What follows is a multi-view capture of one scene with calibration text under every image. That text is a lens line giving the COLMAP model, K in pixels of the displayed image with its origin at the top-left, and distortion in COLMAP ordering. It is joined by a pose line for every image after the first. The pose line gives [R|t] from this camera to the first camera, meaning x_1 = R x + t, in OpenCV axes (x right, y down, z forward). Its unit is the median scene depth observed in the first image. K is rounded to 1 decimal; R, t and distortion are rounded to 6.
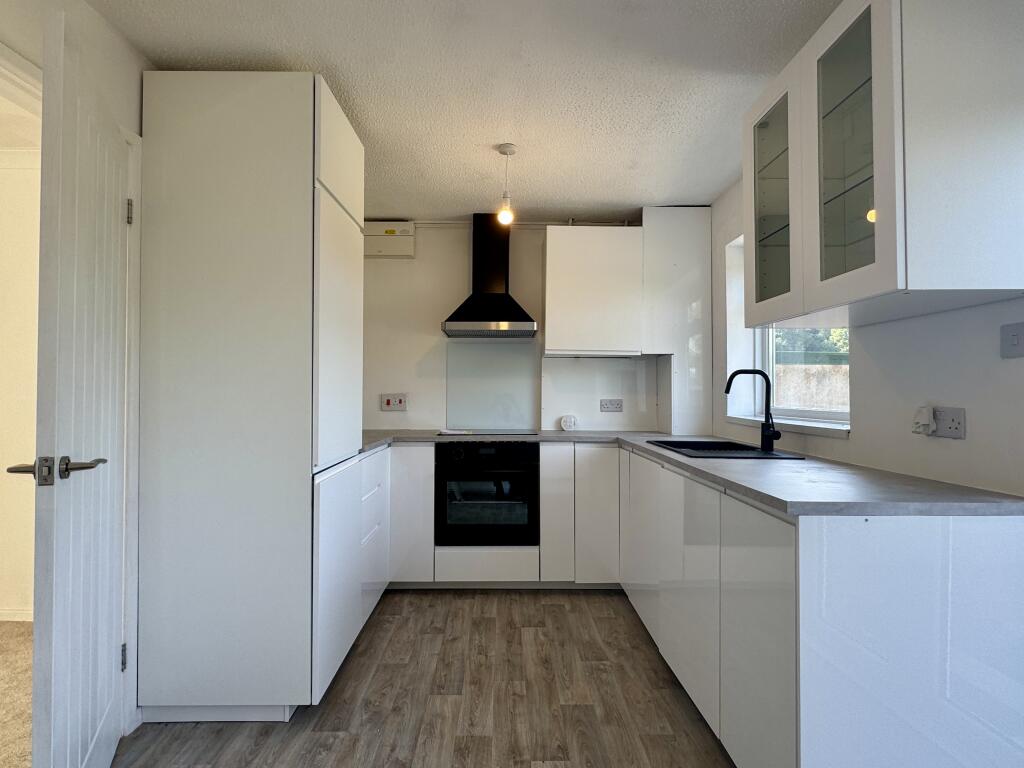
lens RADIAL K [[559.9, 0, 512.0], [0, 559.9, 384.0], [0, 0, 1]] dist [0.002272, 0.000261]
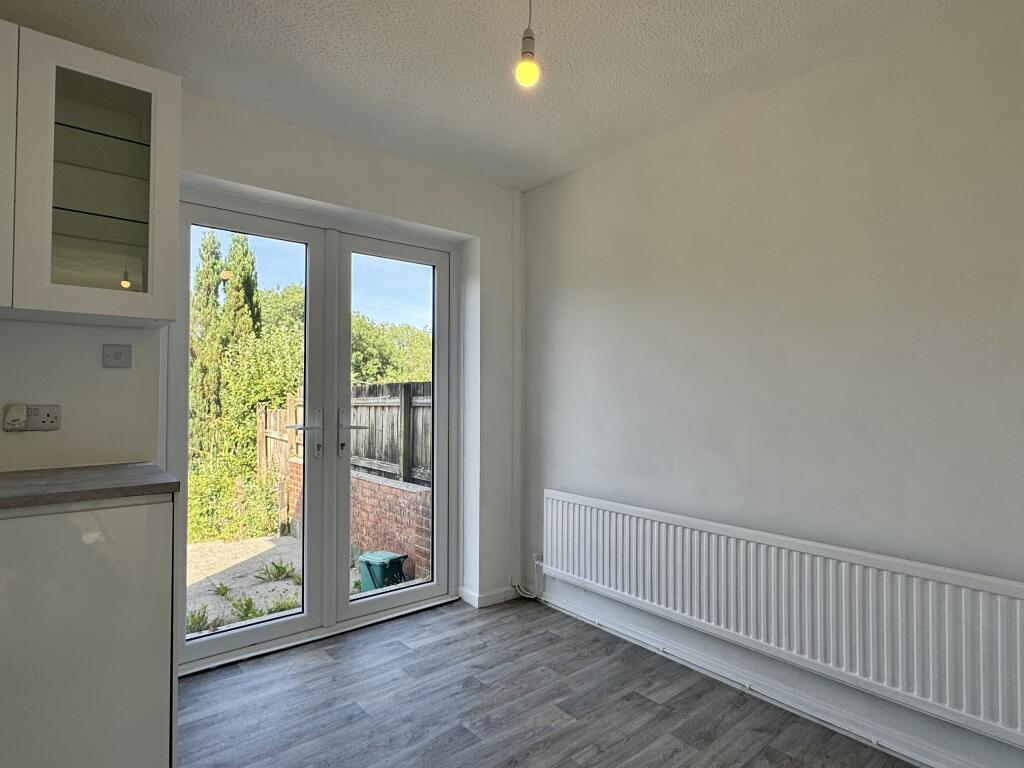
lens RADIAL K [[559.9, 0, 512.0], [0, 559.9, 384.0], [0, 0, 1]] dist [0.002272, 0.000261]
pose [[-0.629195, 0.006401, 0.777221, -1.067681], [-0.020672, 0.999475, -0.024966, 0.013119], [-0.776973, -0.031775, -0.628732, 1.466722]]
